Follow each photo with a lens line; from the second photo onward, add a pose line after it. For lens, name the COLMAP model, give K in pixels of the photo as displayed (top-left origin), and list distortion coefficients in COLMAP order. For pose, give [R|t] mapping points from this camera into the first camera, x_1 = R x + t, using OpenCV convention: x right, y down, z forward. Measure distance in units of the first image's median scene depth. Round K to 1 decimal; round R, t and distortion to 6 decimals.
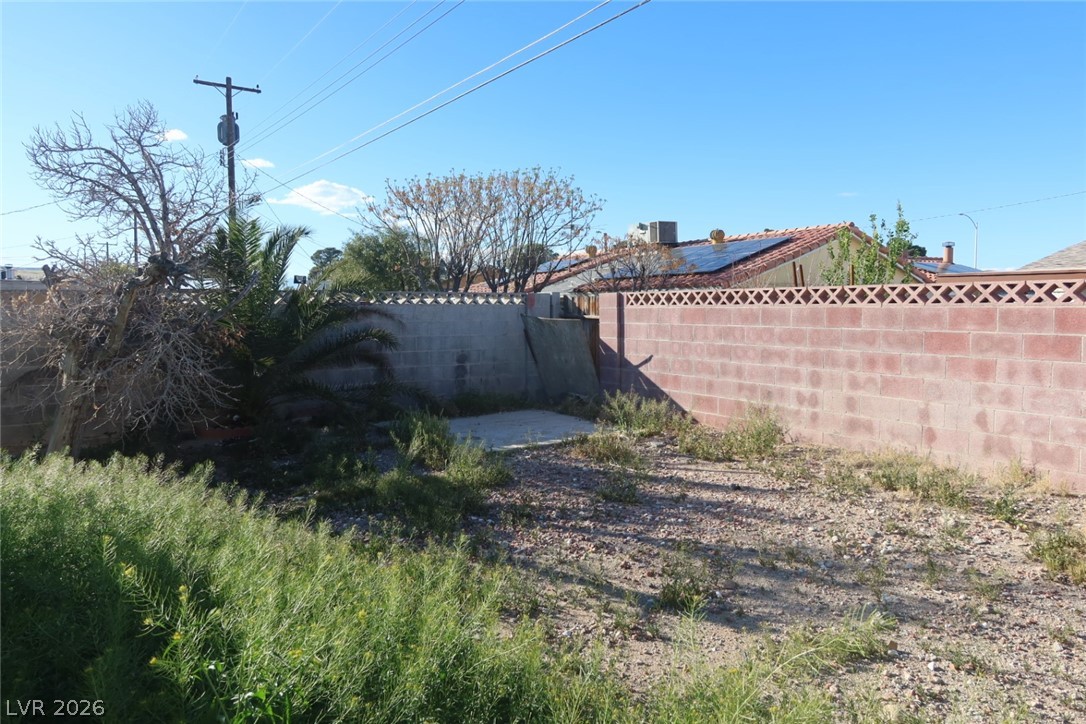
lens RADIAL K [[744.5, 0, 543.3], [0, 744.5, 357.2], [0, 0, 1]] dist [-0.031268, 0.011088]
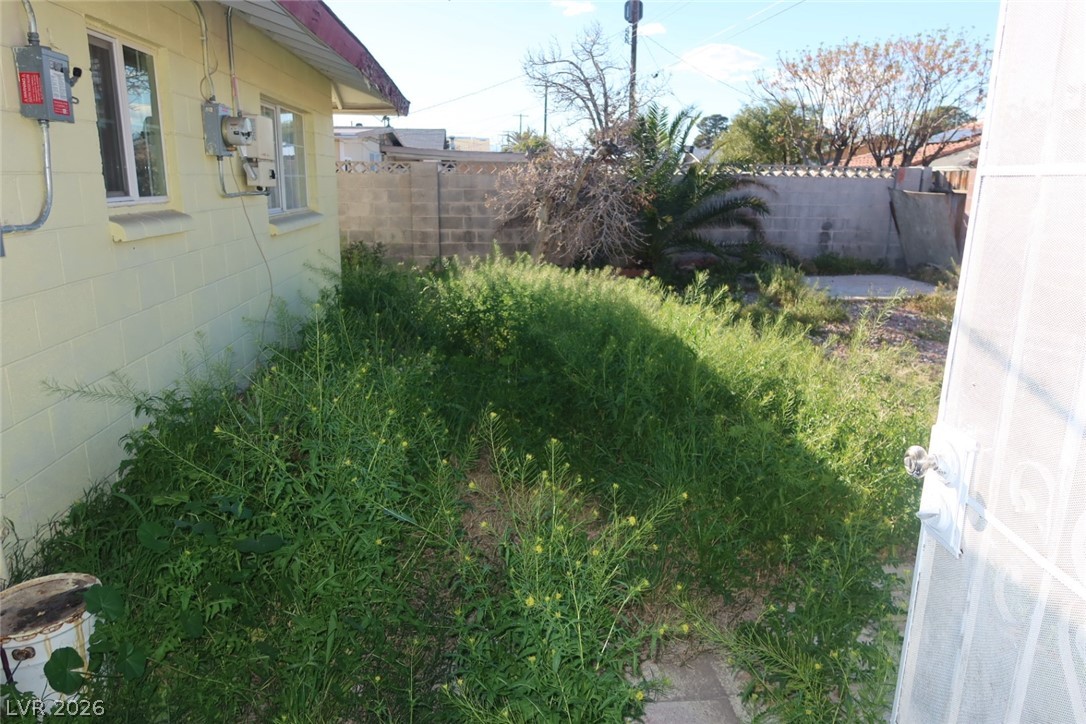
lens RADIAL K [[744.5, 0, 547.8], [0, 744.5, 362.1], [0, 0, 1]] dist [-0.031268, 0.011088]
pose [[0.882231, 0.125563, -0.453765, 0.055073], [-0.043486, 0.981394, 0.187017, 0.013005], [0.468805, -0.145259, 0.871276, -0.219543]]
